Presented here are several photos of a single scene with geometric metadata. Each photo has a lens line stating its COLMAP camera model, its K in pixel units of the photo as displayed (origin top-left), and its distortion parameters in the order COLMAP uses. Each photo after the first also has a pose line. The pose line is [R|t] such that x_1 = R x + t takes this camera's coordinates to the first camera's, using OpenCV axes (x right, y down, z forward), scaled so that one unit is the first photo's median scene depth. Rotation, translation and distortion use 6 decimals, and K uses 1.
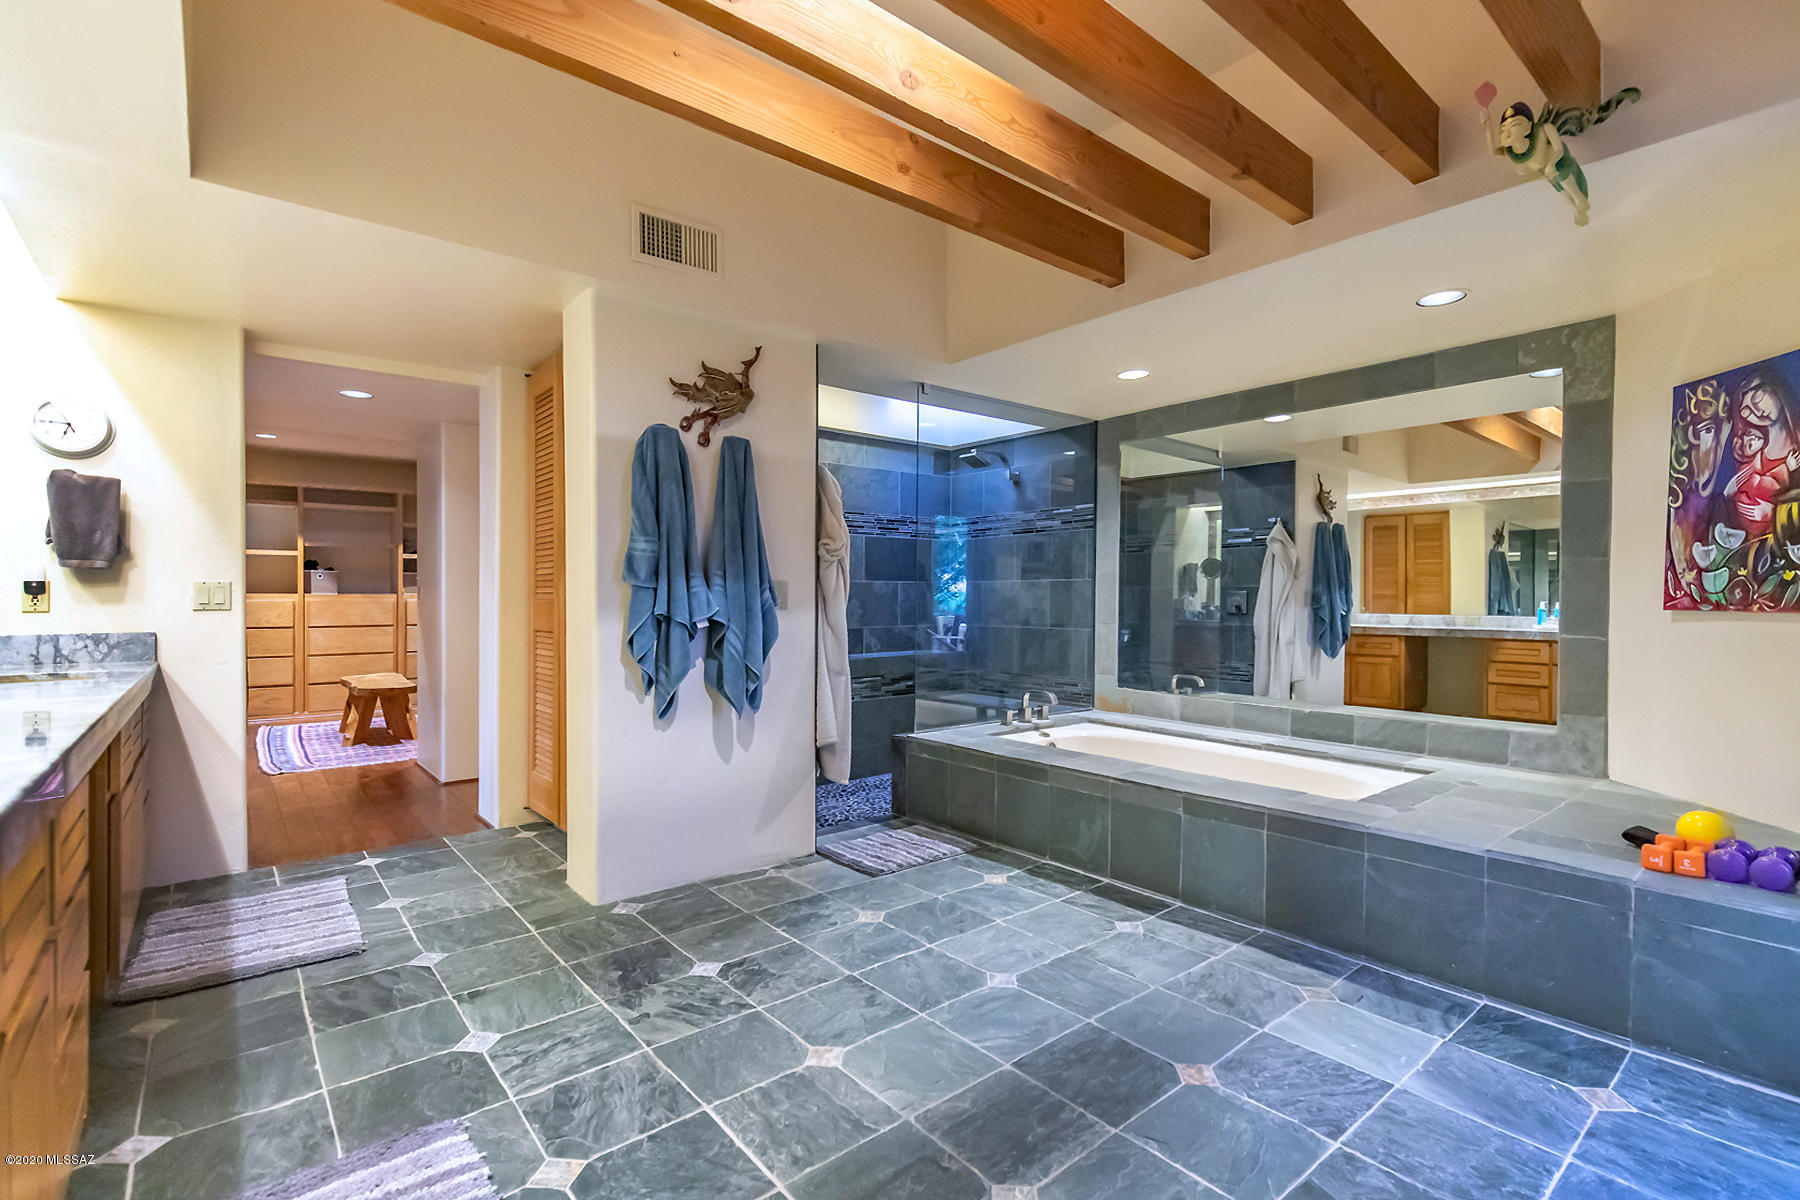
lens RADIAL K [[819.6, 0, 916.3], [0, 819.6, 603.0], [0, 0, 1]] dist [0.003212, 0.000075]
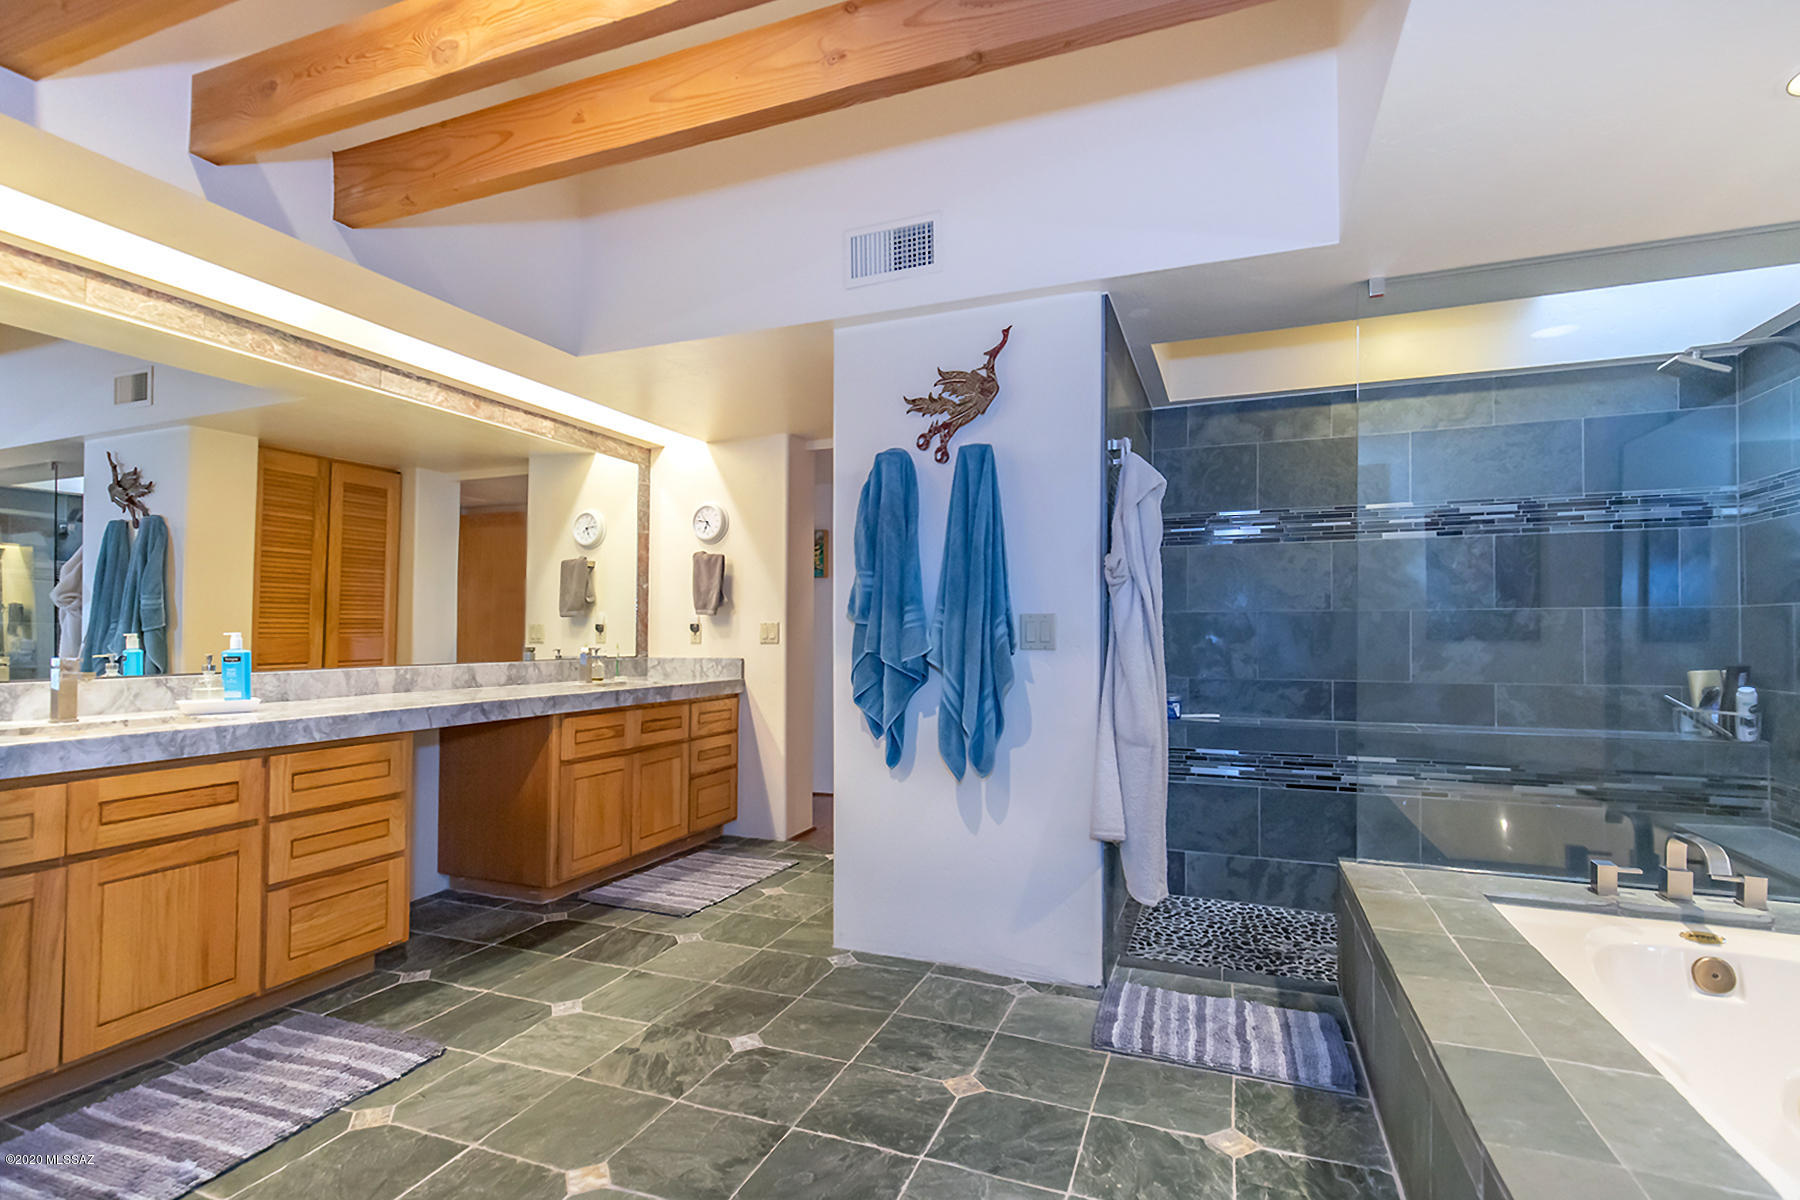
lens RADIAL K [[854.8, 0, 900.4], [0, 854.8, 608.8], [0, 0, 1]] dist [0.008502, -0.000540]
pose [[0.478558, -0.023815, -0.877733, 0.525137], [-0.007721, 0.999479, -0.031328, -0.005858], [0.878022, 0.021769, 0.478125, 0.533208]]
